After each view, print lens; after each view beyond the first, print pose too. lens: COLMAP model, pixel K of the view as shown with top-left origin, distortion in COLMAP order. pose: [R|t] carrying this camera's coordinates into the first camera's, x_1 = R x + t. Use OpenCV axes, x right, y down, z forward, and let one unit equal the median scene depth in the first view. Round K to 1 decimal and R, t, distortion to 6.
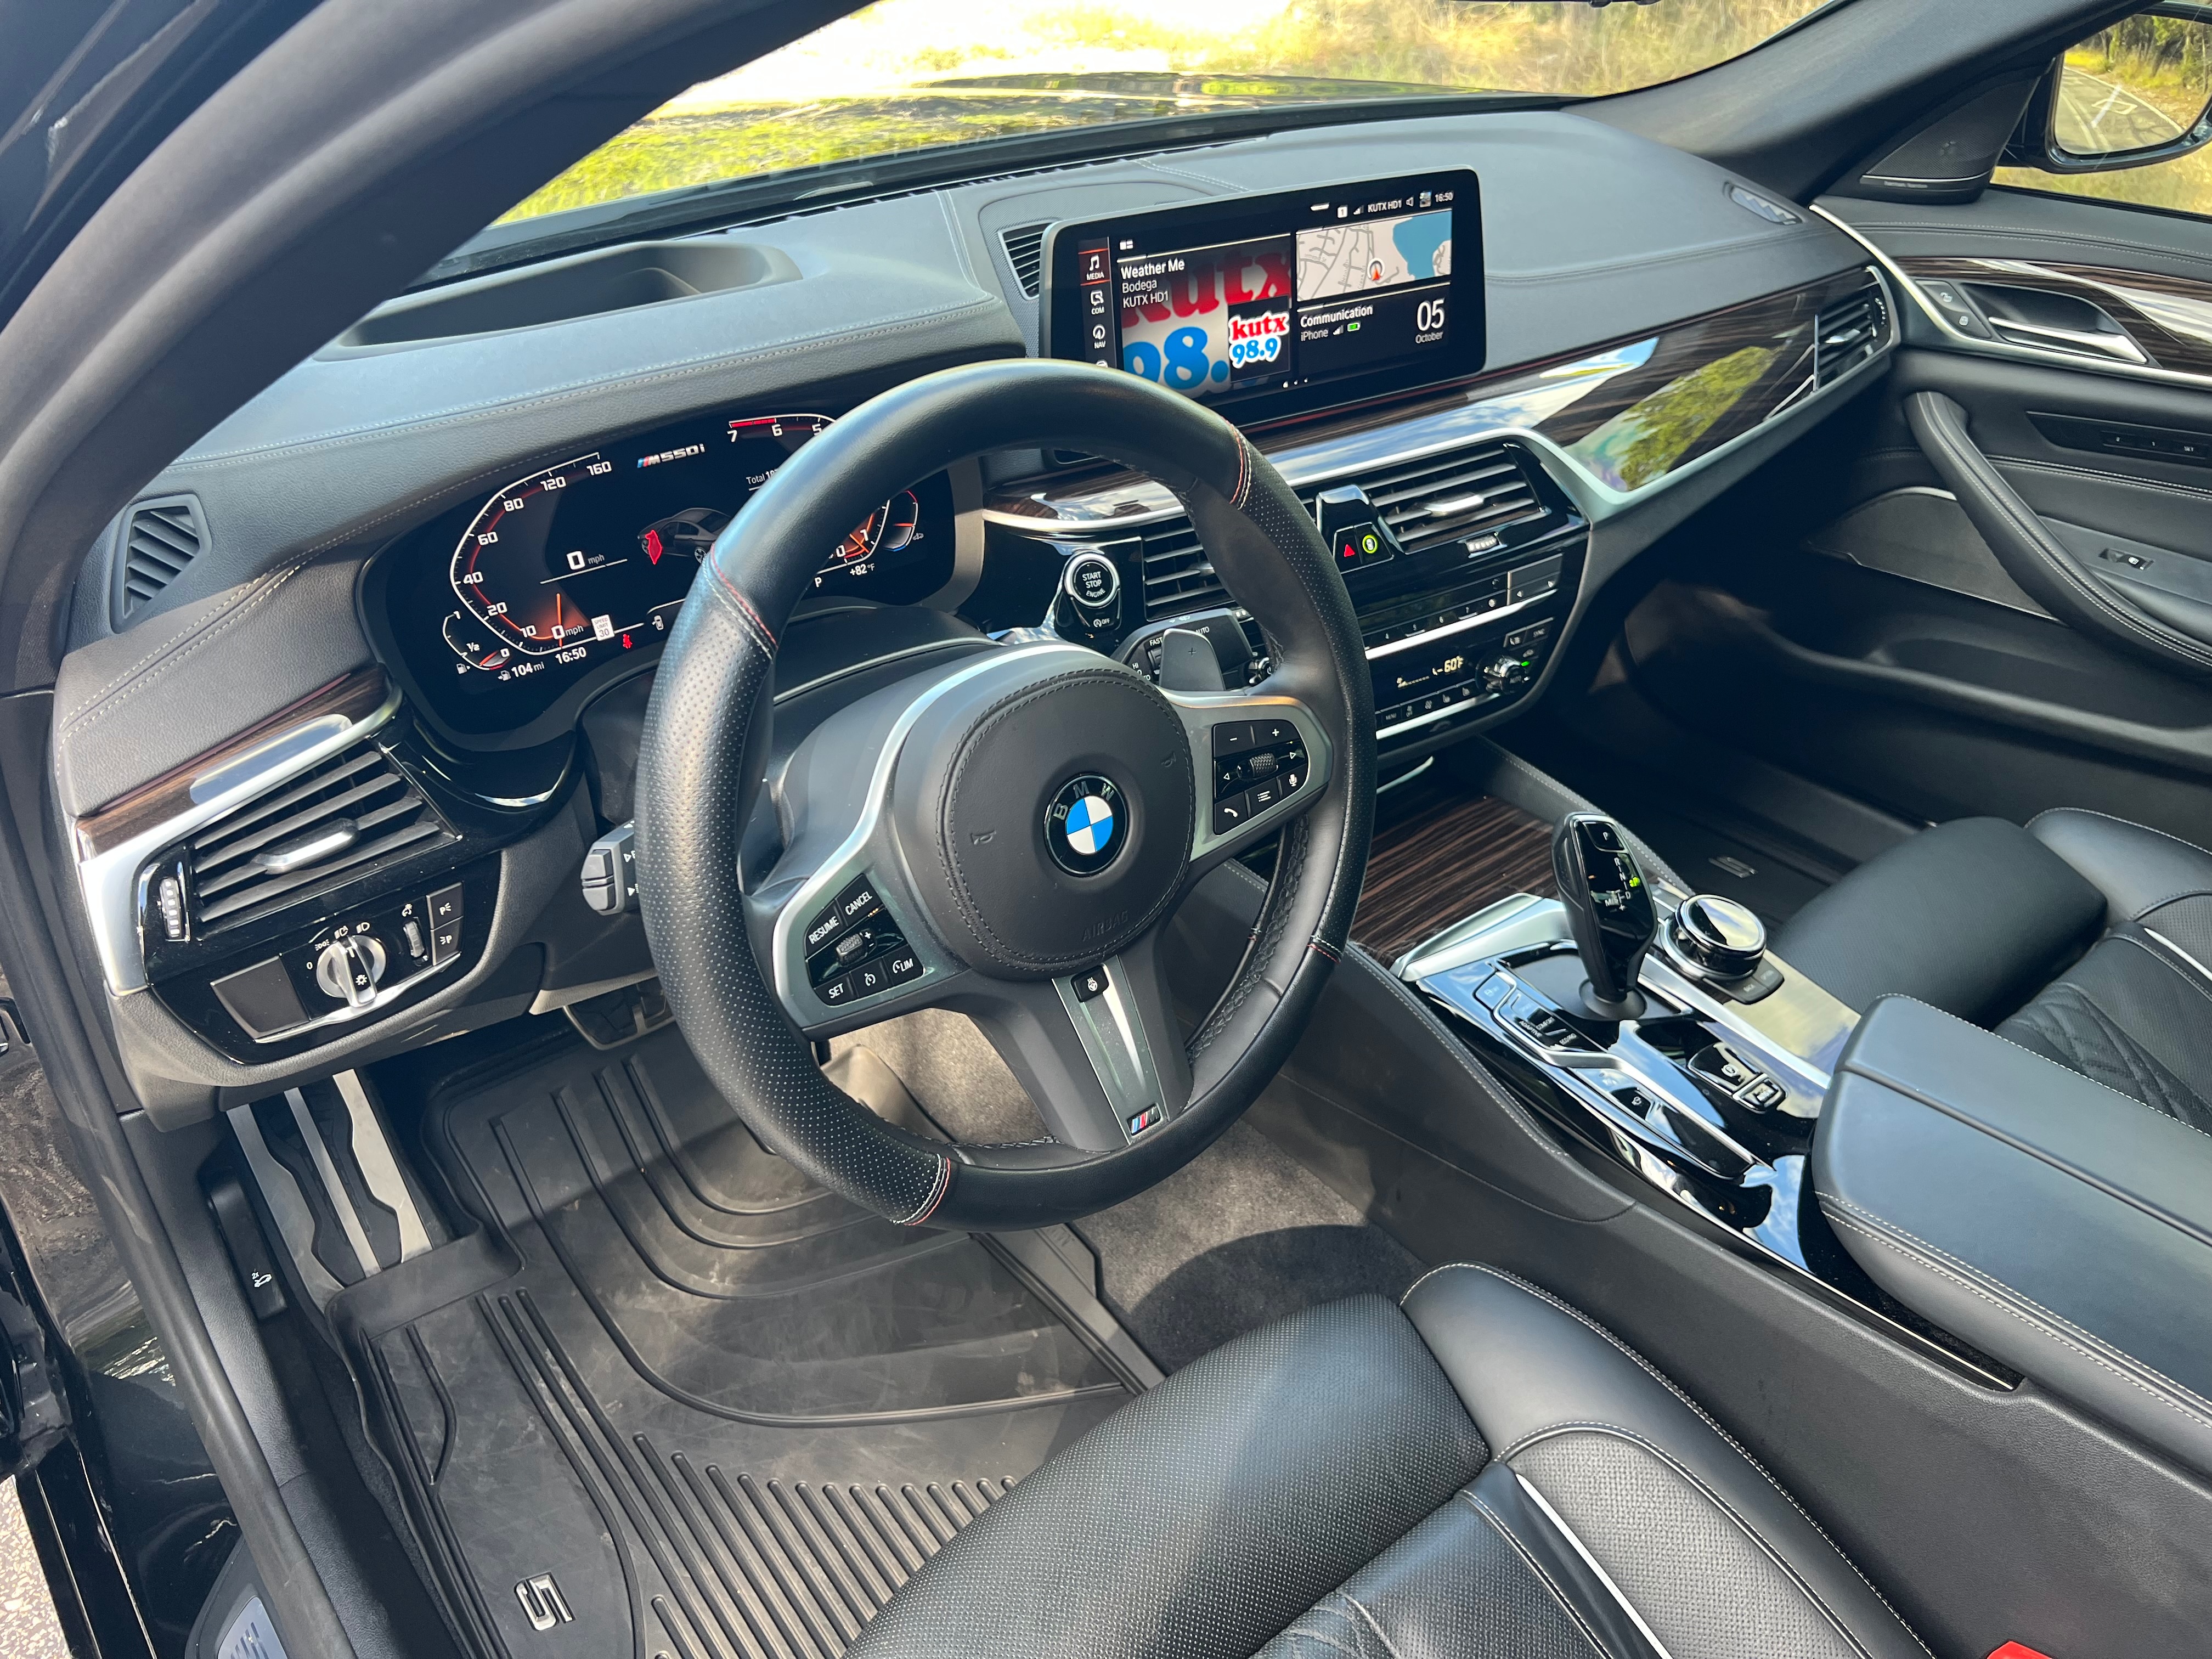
lens RADIAL K [[1702.0, 0, 1098.9], [0, 1702.0, 834.0], [0, 0, 1]] dist [0.015915, -0.008084]
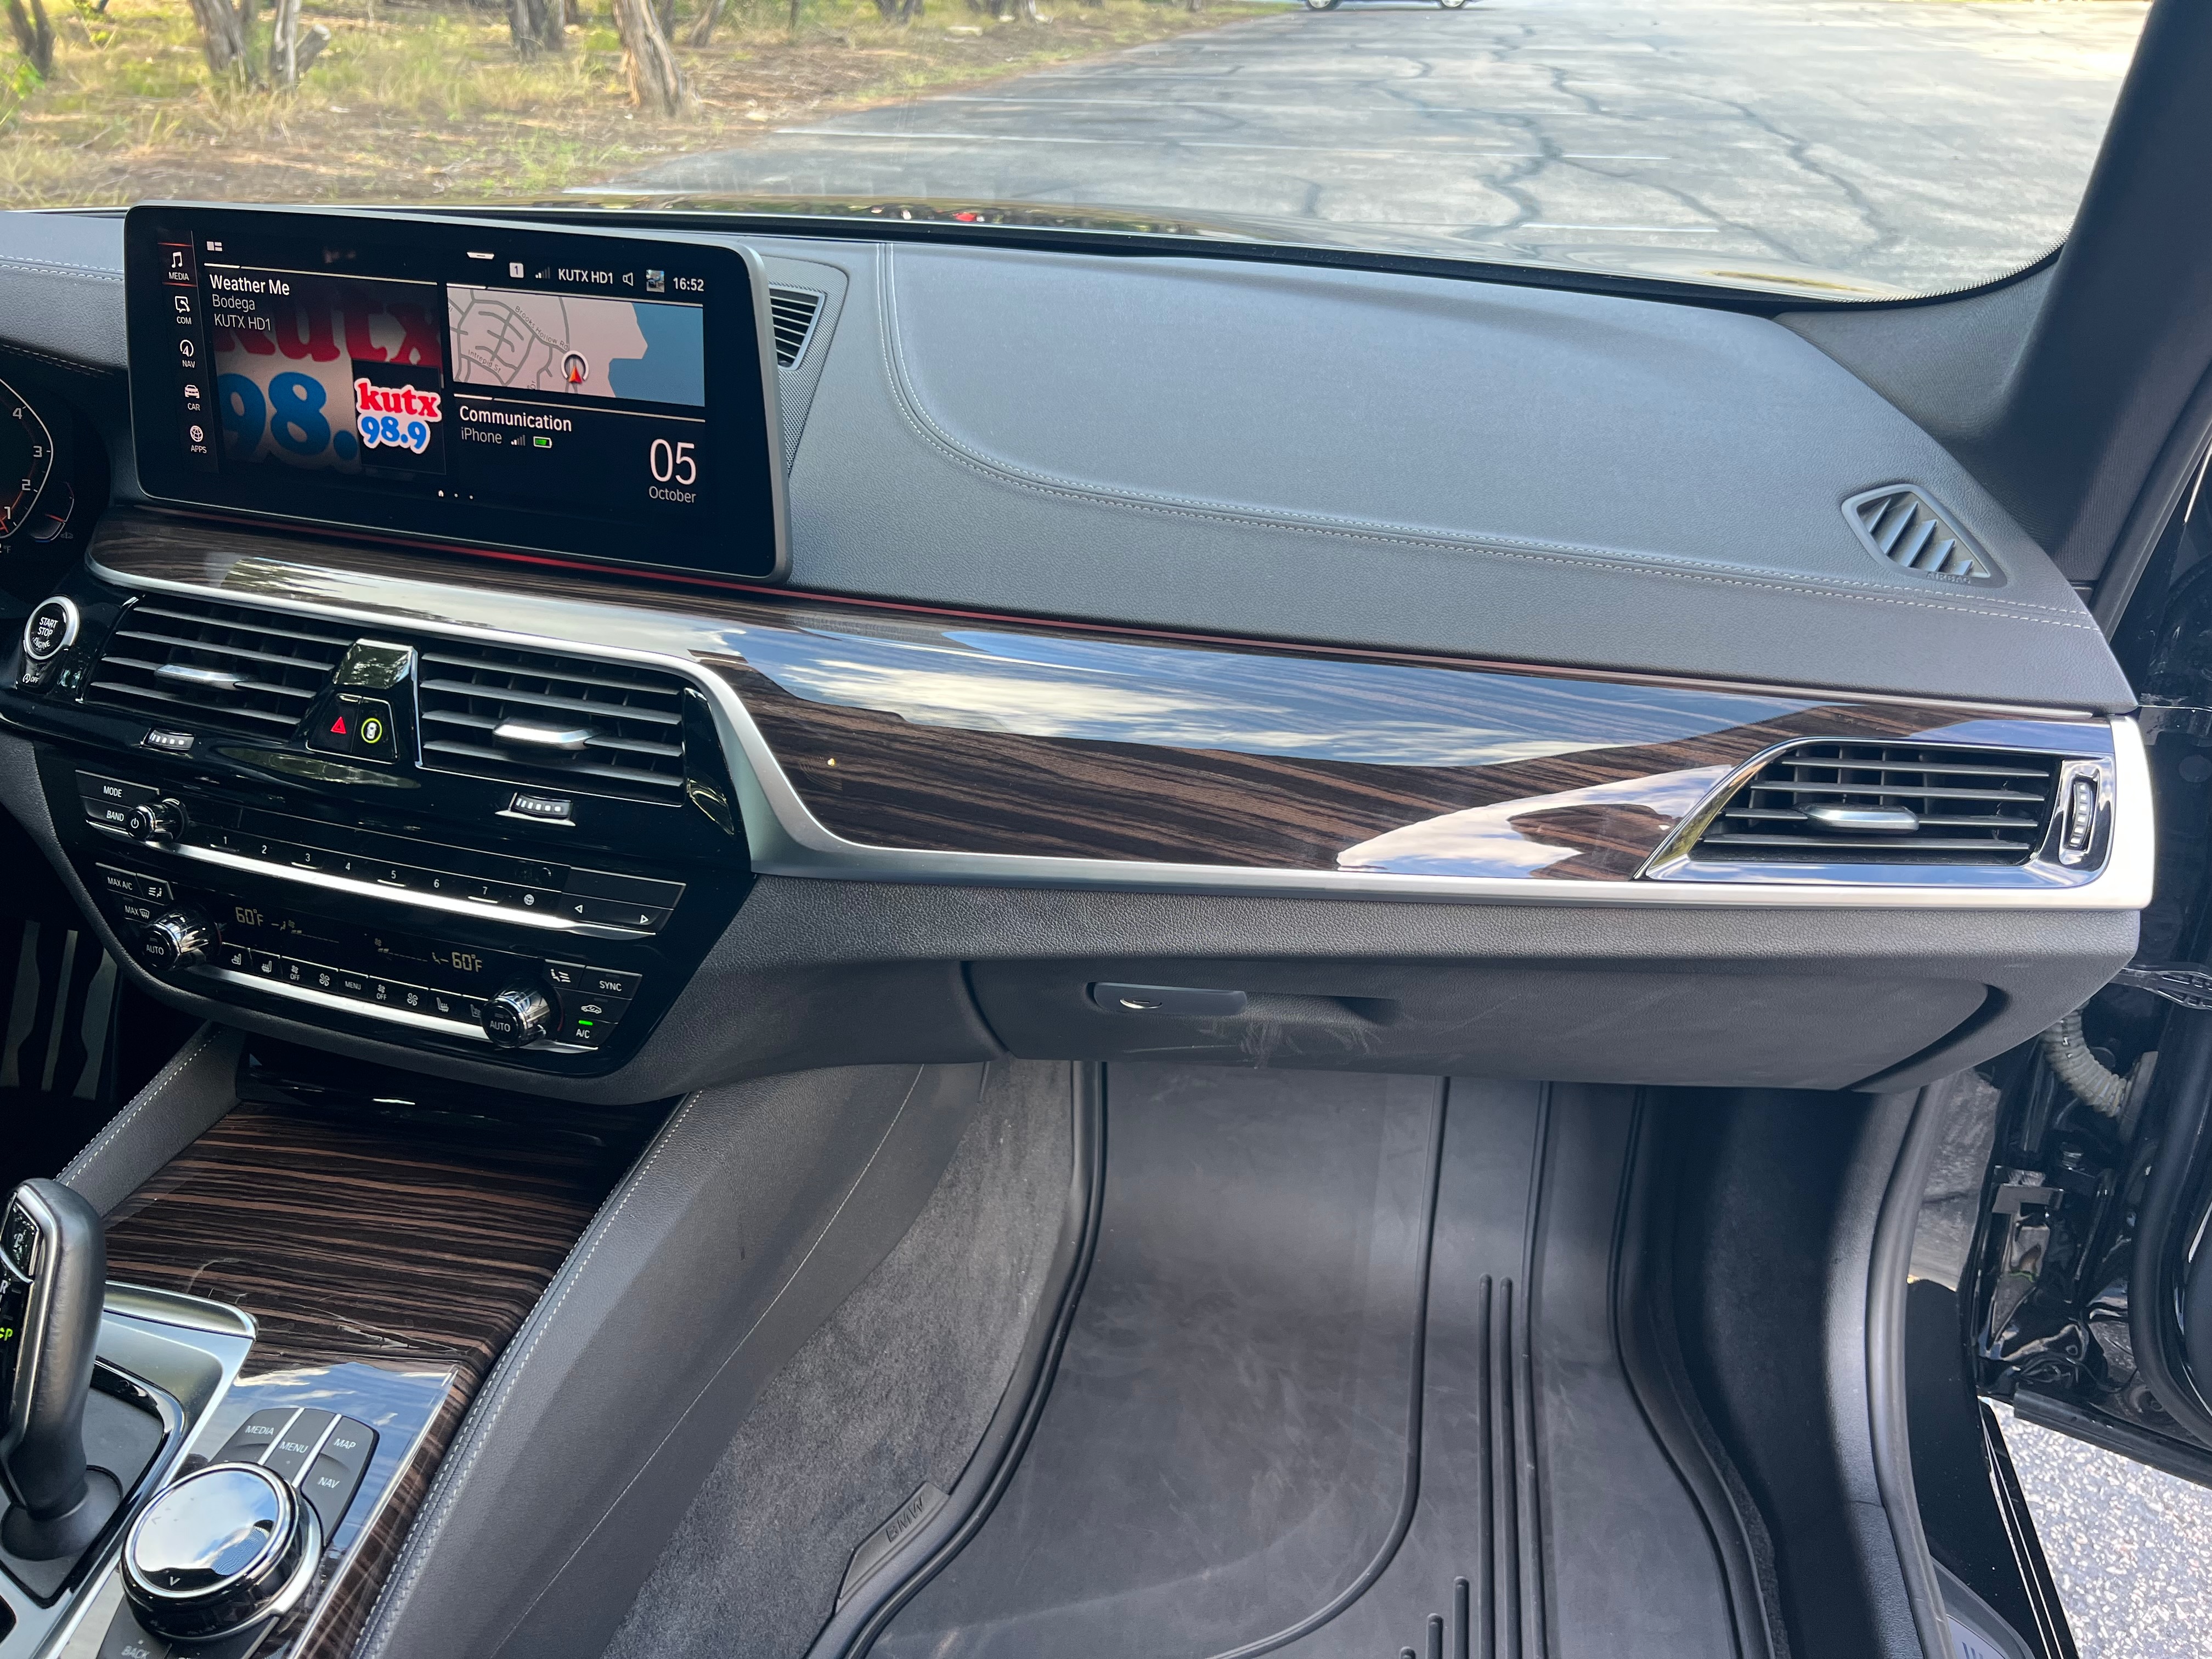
lens RADIAL K [[1702.0, 0, 1108.3], [0, 1702.0, 826.5], [0, 0, 1]] dist [0.015915, -0.008084]
pose [[0.620450, 0.347888, -0.702863, 0.860303], [-0.431791, 0.899690, 0.064147, -0.316054], [0.654674, 0.263690, 0.708427, 0.743636]]
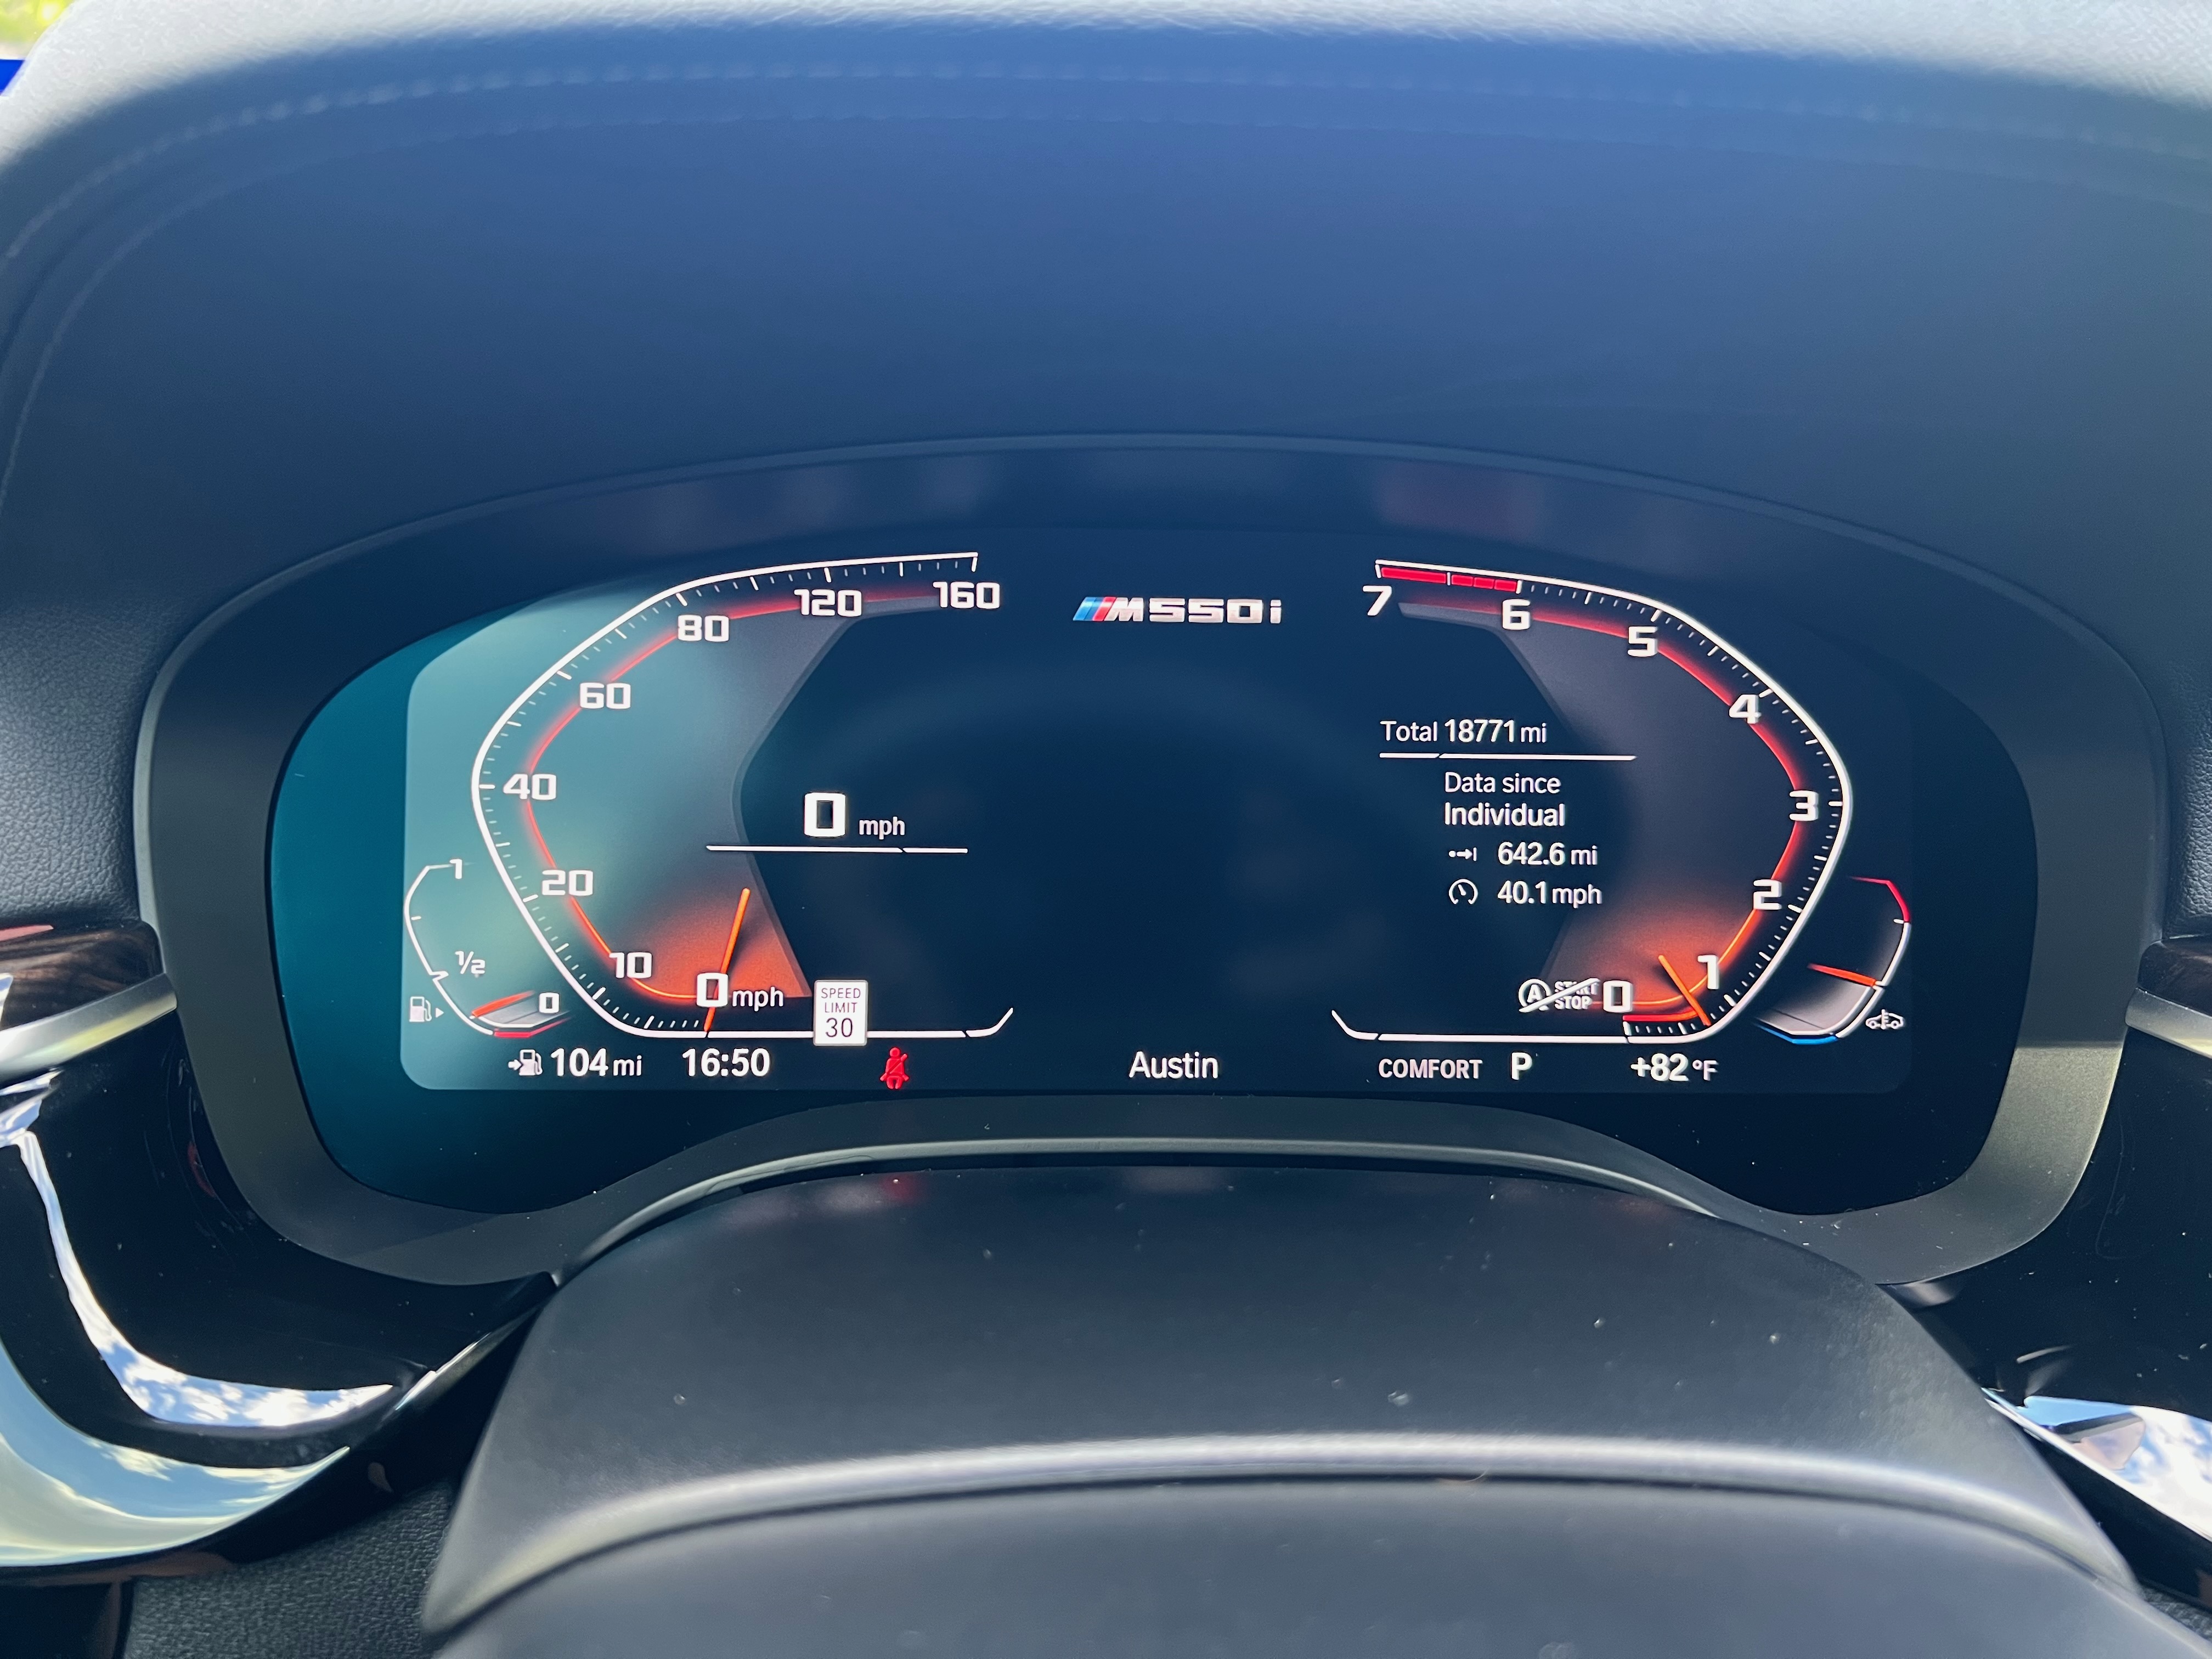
lens RADIAL K [[1702.0, 0, 1097.6], [0, 1702.0, 826.8], [0, 0, 1]] dist [0.015915, -0.008084]
pose [[0.807797, 0.169508, -0.564562, -0.048113], [-0.336165, 0.919220, -0.205005, -0.088322], [0.484207, 0.355389, 0.799526, 0.631504]]
